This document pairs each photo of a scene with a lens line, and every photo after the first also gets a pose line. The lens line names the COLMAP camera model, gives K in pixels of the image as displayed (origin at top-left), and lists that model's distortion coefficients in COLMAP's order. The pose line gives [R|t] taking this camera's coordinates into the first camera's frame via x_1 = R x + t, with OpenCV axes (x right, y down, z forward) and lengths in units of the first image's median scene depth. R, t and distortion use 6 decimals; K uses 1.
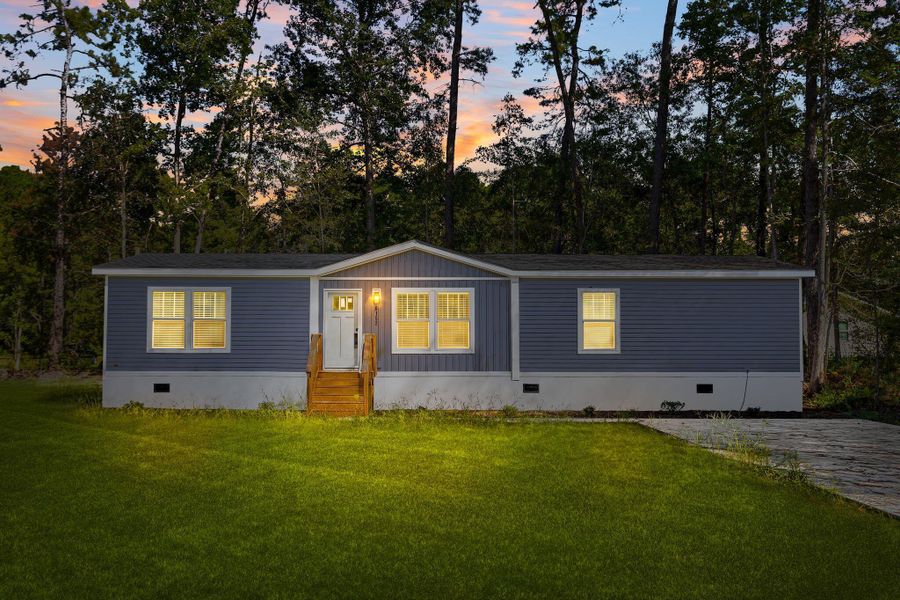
lens RADIAL K [[428.4, 0, 483.0], [0, 428.4, 299.6], [0, 0, 1]] dist [0.000967, 0.000317]
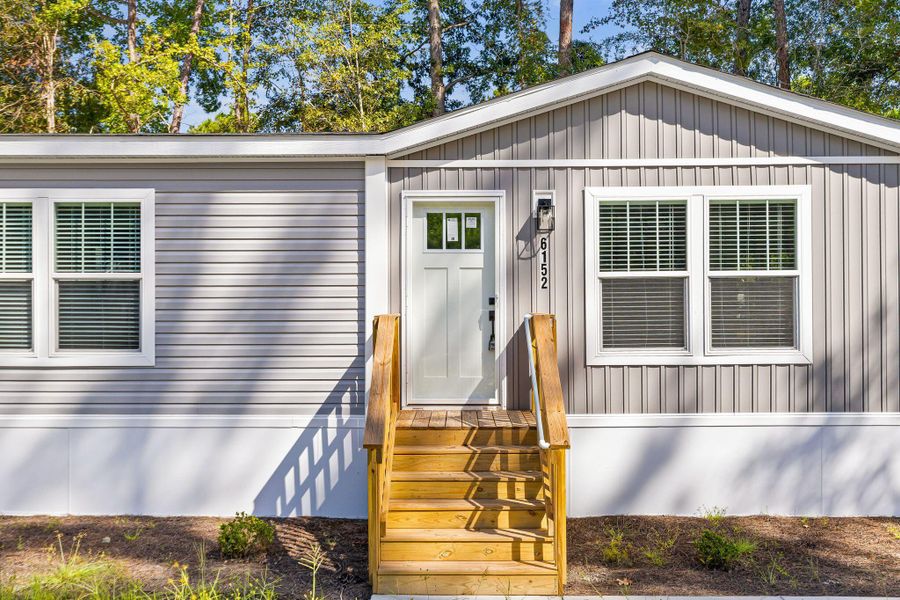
lens RADIAL K [[428.4, 0, 483.0], [0, 428.4, 299.6], [0, 0, 1]] dist [0.000967, 0.000317]
pose [[0.999010, 0.003999, -0.044315, -0.282755], [-0.000998, 0.997717, 0.067525, 0.043156], [0.044484, -0.067414, 0.996733, 0.617885]]
